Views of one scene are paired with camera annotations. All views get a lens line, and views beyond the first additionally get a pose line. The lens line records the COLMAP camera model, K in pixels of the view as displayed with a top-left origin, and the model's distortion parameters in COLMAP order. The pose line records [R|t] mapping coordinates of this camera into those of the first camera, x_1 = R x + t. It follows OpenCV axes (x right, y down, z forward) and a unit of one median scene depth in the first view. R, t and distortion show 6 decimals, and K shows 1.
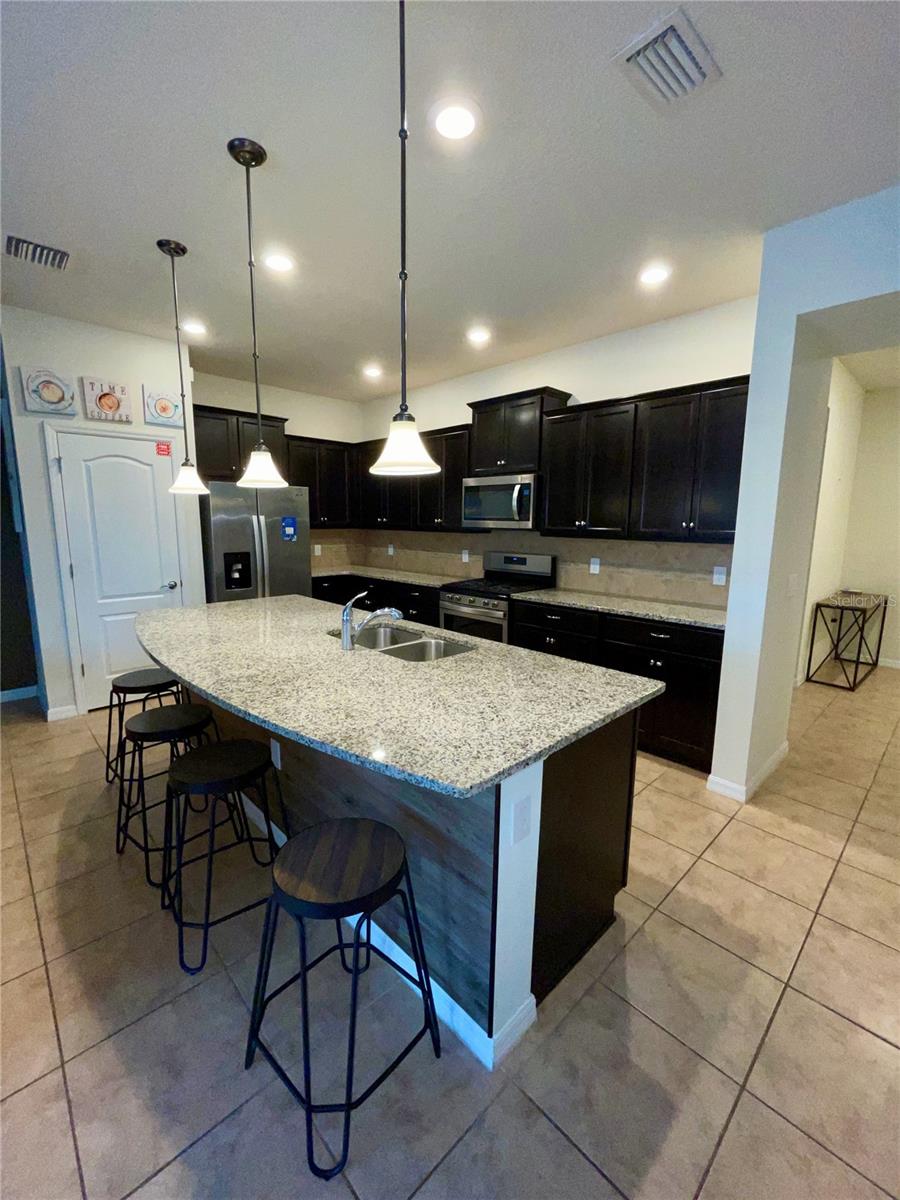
lens RADIAL K [[496.9, 0, 452.1], [0, 496.9, 597.6], [0, 0, 1]] dist [-0.000813, -0.000341]
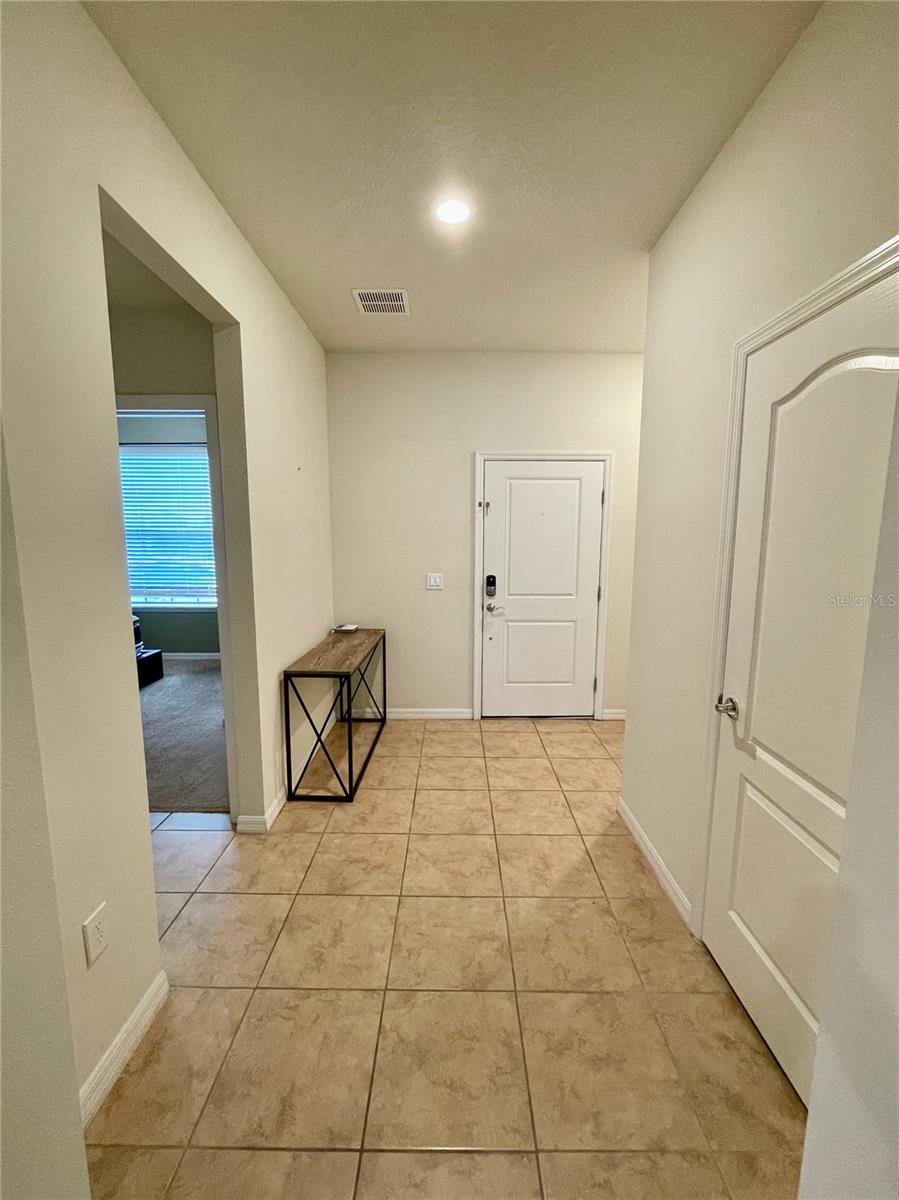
lens RADIAL K [[519.5, 0, 452.0], [0, 519.5, 598.3], [0, 0, 1]] dist [-0.000366, -0.000415]
pose [[0.694161, -0.113860, 0.710758, 0.430108], [0.137687, 0.990181, 0.024150, -0.063944], [-0.706529, 0.081098, 0.703022, 0.395637]]
